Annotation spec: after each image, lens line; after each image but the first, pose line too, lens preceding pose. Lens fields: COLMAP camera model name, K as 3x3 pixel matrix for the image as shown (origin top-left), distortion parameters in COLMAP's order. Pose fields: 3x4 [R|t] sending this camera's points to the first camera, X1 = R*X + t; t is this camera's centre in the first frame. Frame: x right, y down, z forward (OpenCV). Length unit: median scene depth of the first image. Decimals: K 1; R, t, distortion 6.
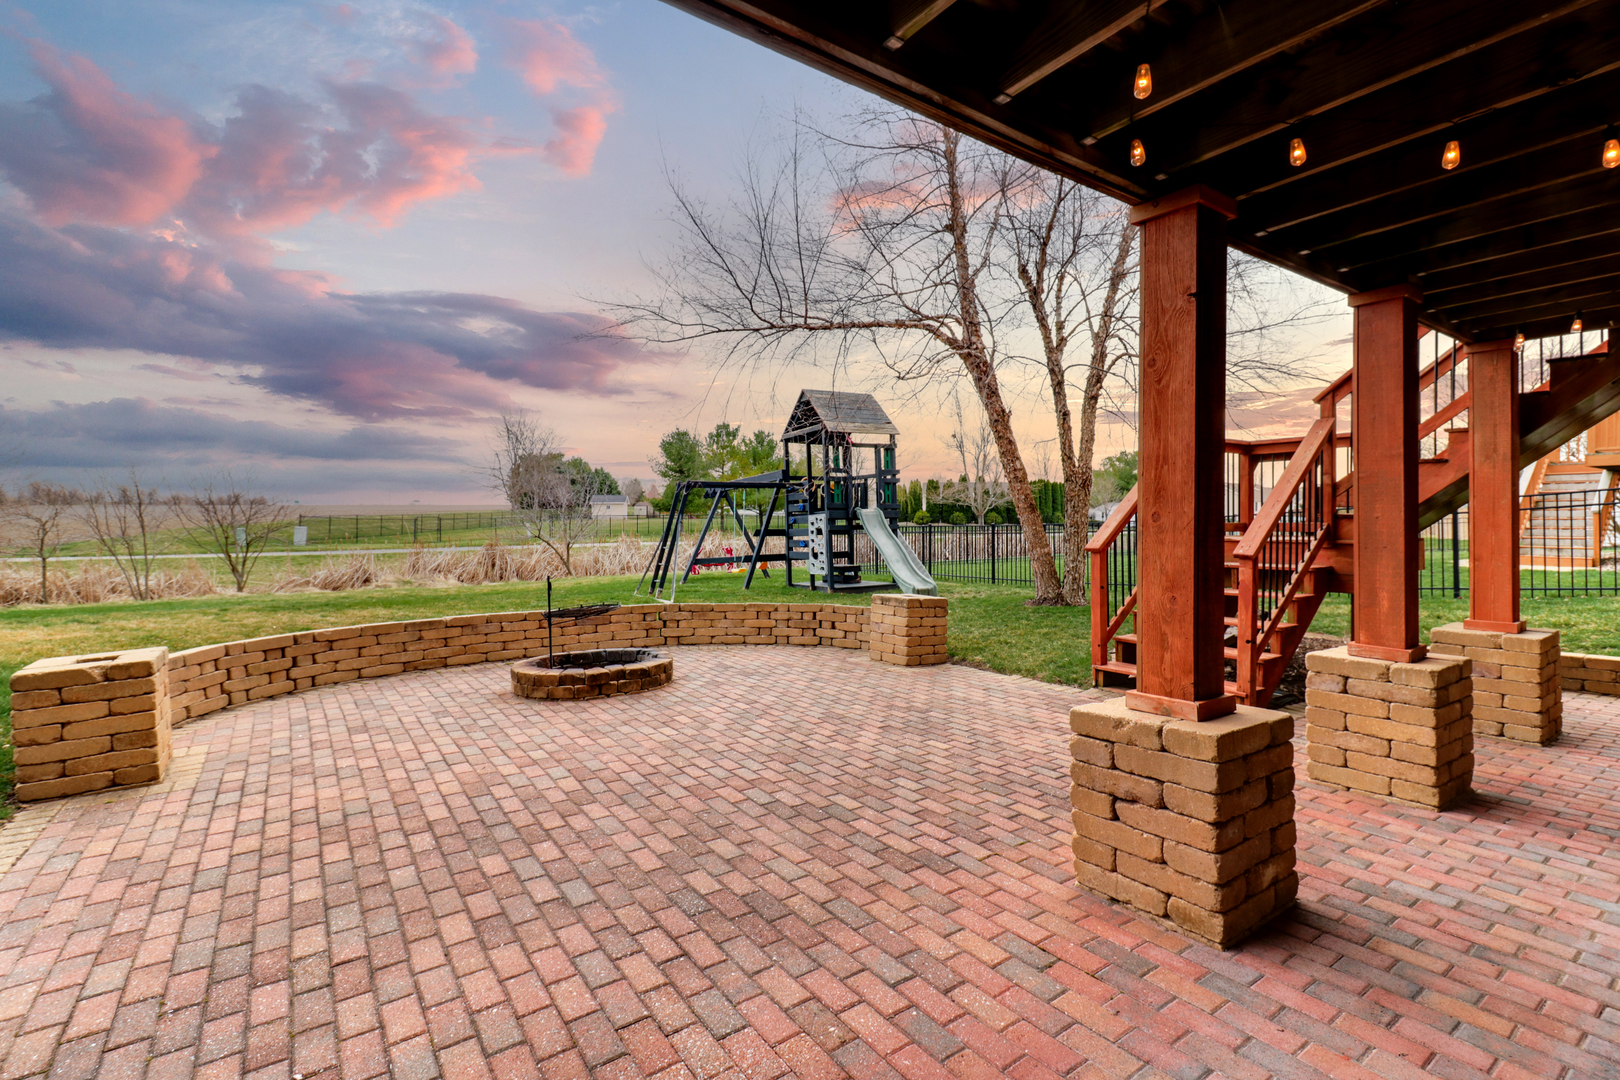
lens RADIAL K [[769.2, 0, 794.7], [0, 769.2, 524.1], [0, 0, 1]] dist [0.011112, -0.005609]
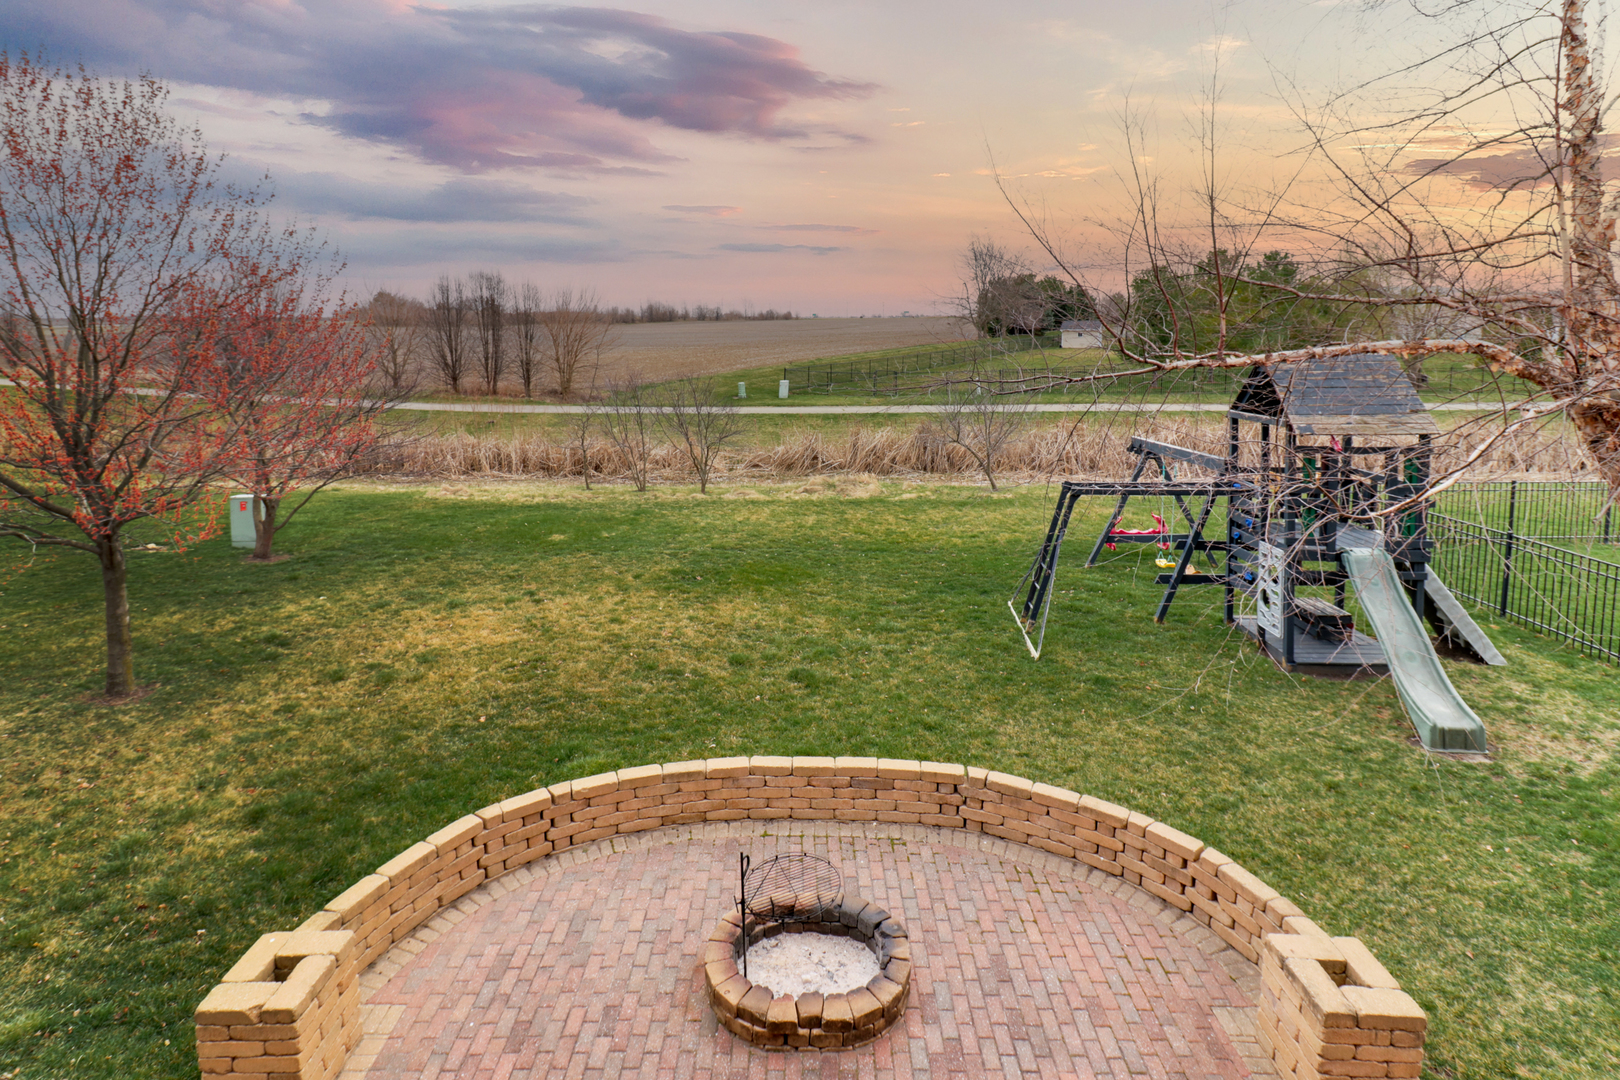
lens RADIAL K [[769.2, 0, 792.5], [0, 769.2, 394.4], [0, 0, 1]] dist [0.011112, -0.005609]
pose [[0.815201, 0.052910, -0.576757, 0.141610], [0.006143, 0.994973, 0.099958, -0.439784], [0.579146, -0.085029, 0.810777, 0.391251]]
